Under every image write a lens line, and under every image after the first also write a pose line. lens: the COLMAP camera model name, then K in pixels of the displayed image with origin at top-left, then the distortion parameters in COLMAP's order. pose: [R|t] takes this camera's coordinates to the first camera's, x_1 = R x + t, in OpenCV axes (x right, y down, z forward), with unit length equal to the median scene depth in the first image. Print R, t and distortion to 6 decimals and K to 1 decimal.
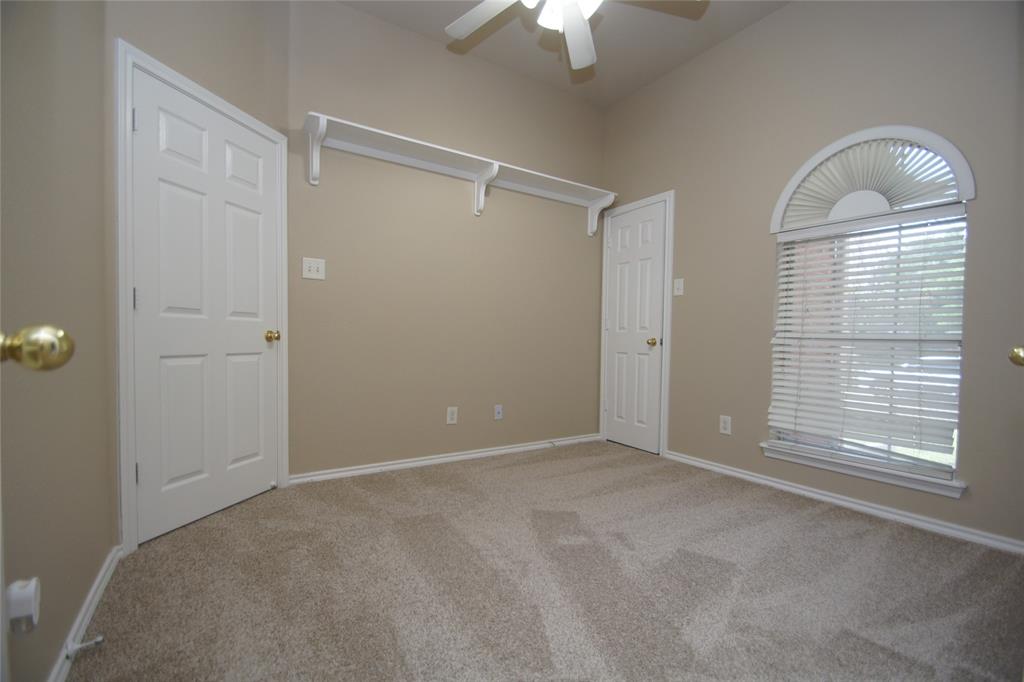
lens RADIAL K [[451.2, 0, 515.6], [0, 451.2, 352.2], [0, 0, 1]] dist [0.011332, -0.013817]
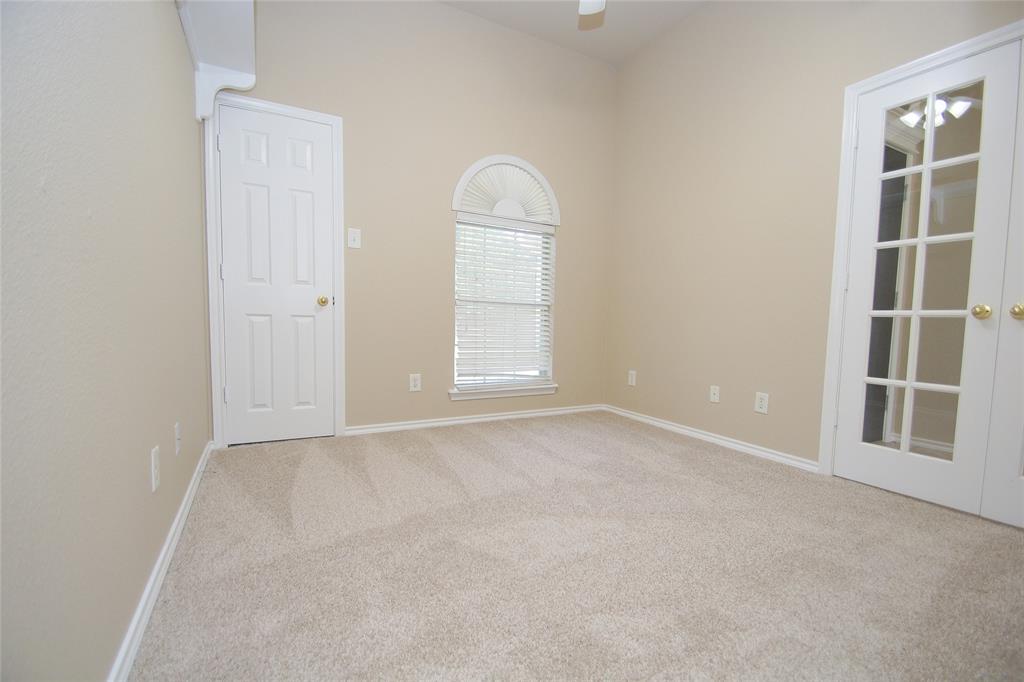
lens RADIAL K [[451.2, 0, 515.6], [0, 451.2, 352.2], [0, 0, 1]] dist [0.011332, -0.013817]
pose [[0.082622, -0.089072, 0.992592, -0.501406], [0.010202, 0.996021, 0.088530, 0.001177], [-0.996529, 0.002812, 0.083202, 0.625837]]
